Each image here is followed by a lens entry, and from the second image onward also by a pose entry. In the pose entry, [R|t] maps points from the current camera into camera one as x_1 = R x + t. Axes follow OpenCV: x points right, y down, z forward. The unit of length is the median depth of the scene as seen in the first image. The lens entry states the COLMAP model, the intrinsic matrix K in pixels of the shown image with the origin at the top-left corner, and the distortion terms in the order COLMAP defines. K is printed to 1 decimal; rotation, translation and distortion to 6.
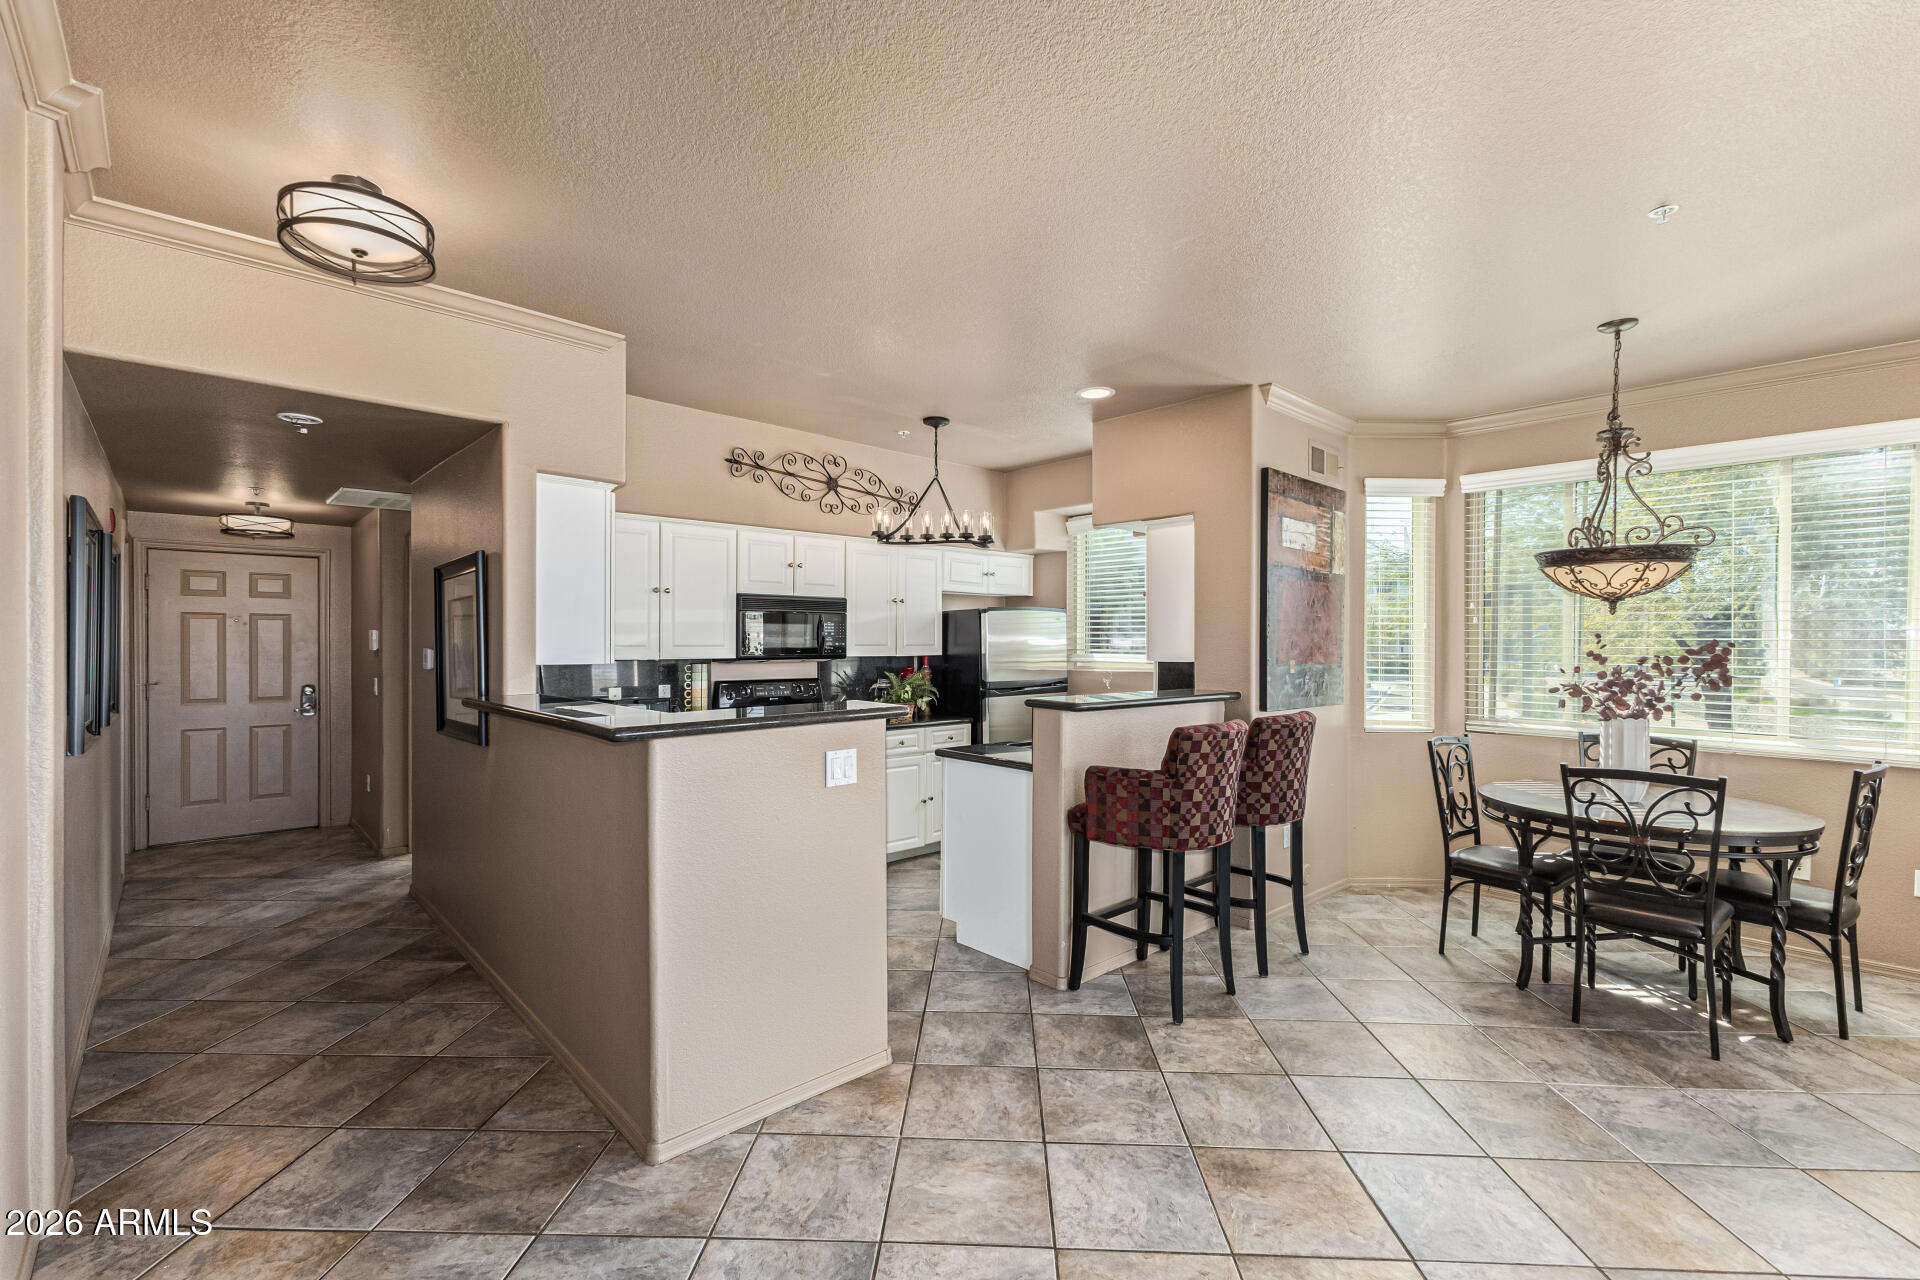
lens RADIAL K [[815.6, 0, 960.0], [0, 815.6, 640.0], [0, 0, 1]] dist [-0.016907, -0.000156]
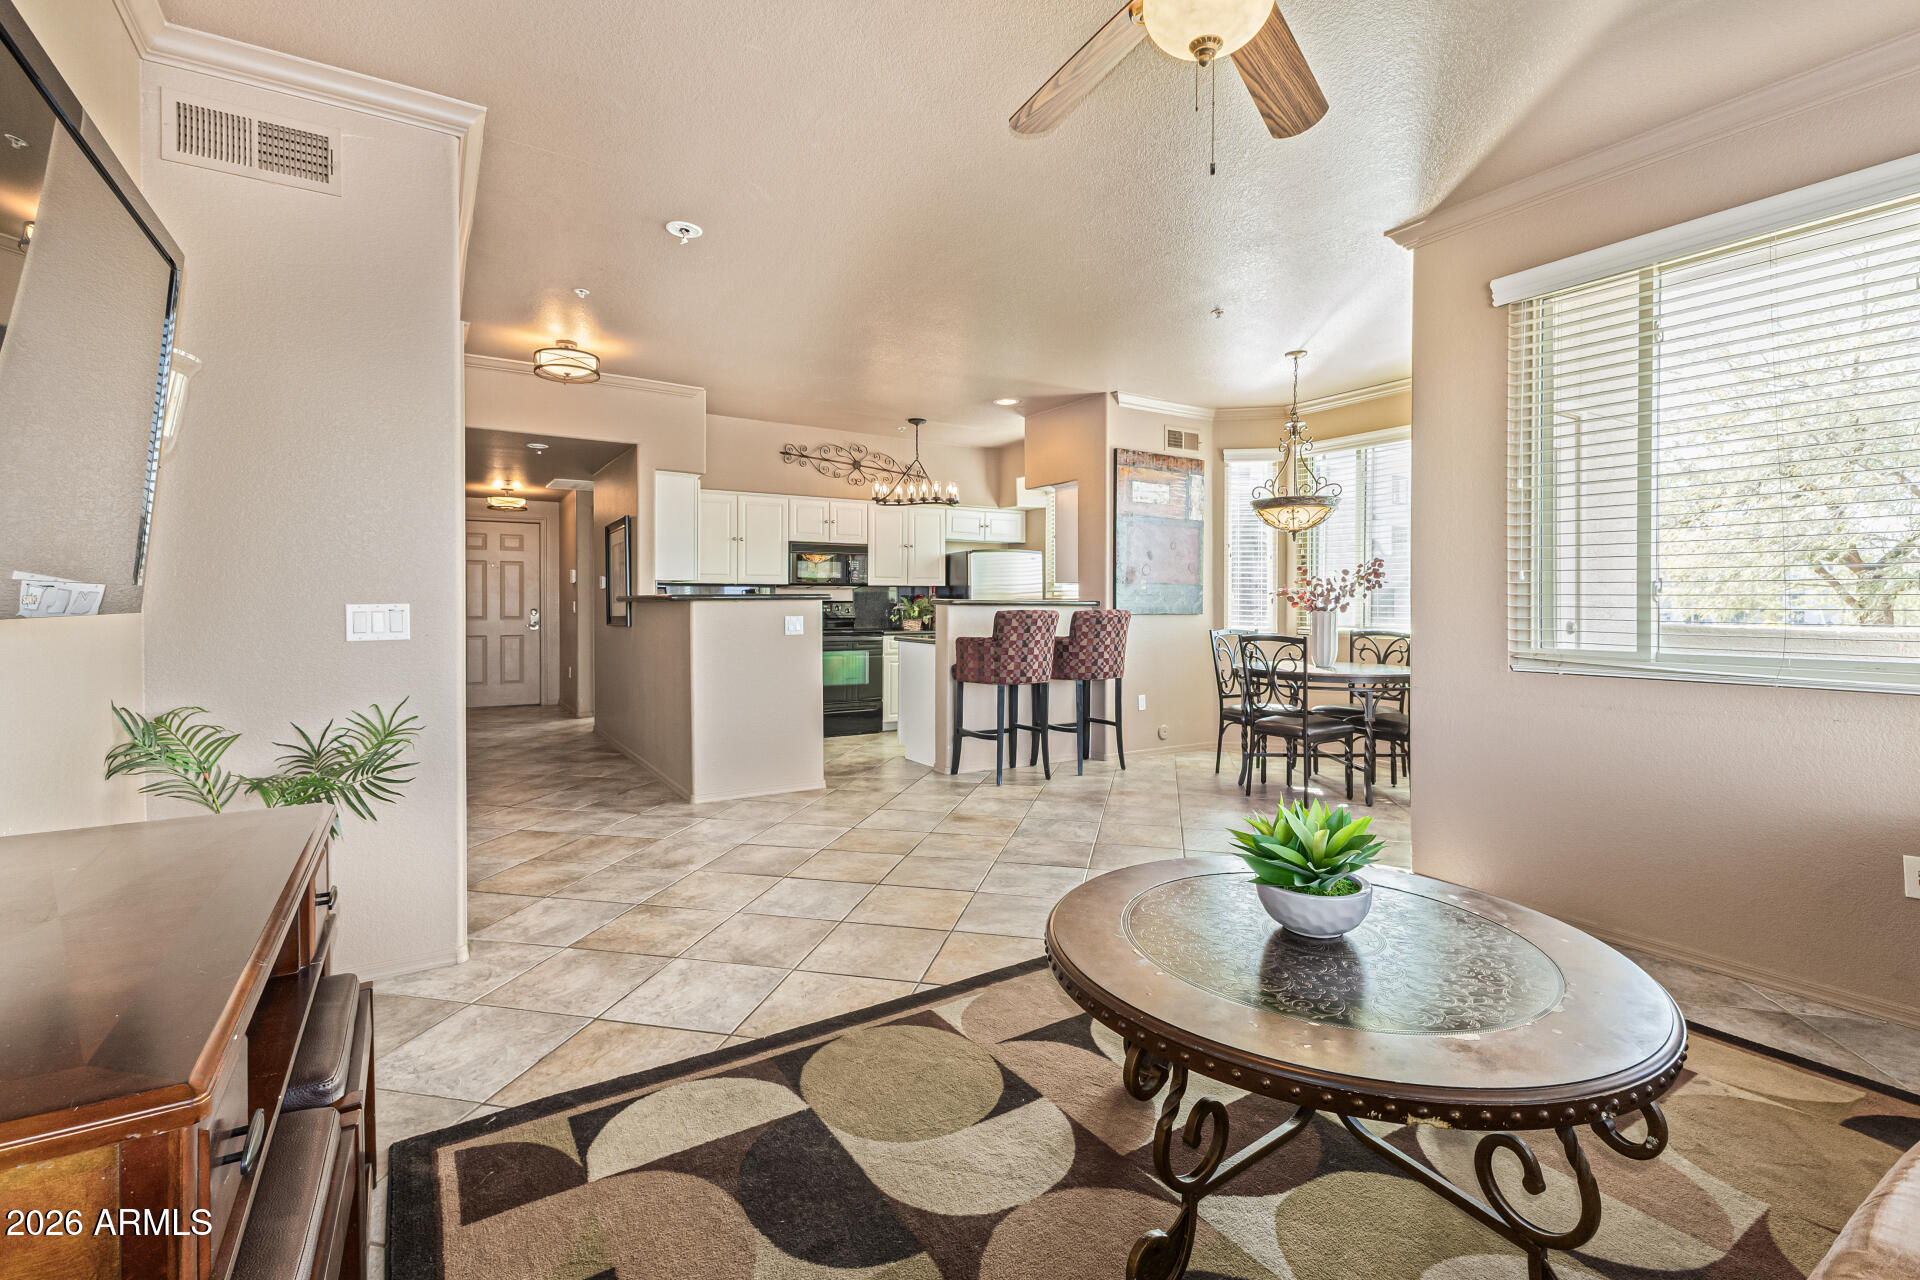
lens RADIAL K [[832.5, 0, 962.6], [0, 832.5, 608.7], [0, 0, 1]] dist [-0.047994, -0.000061]
pose [[0.983102, 0.000428, -0.183059, 0.378834], [0.001036, 0.999968, 0.007904, 0.066272], [0.183056, -0.007960, 0.983070, -0.527923]]
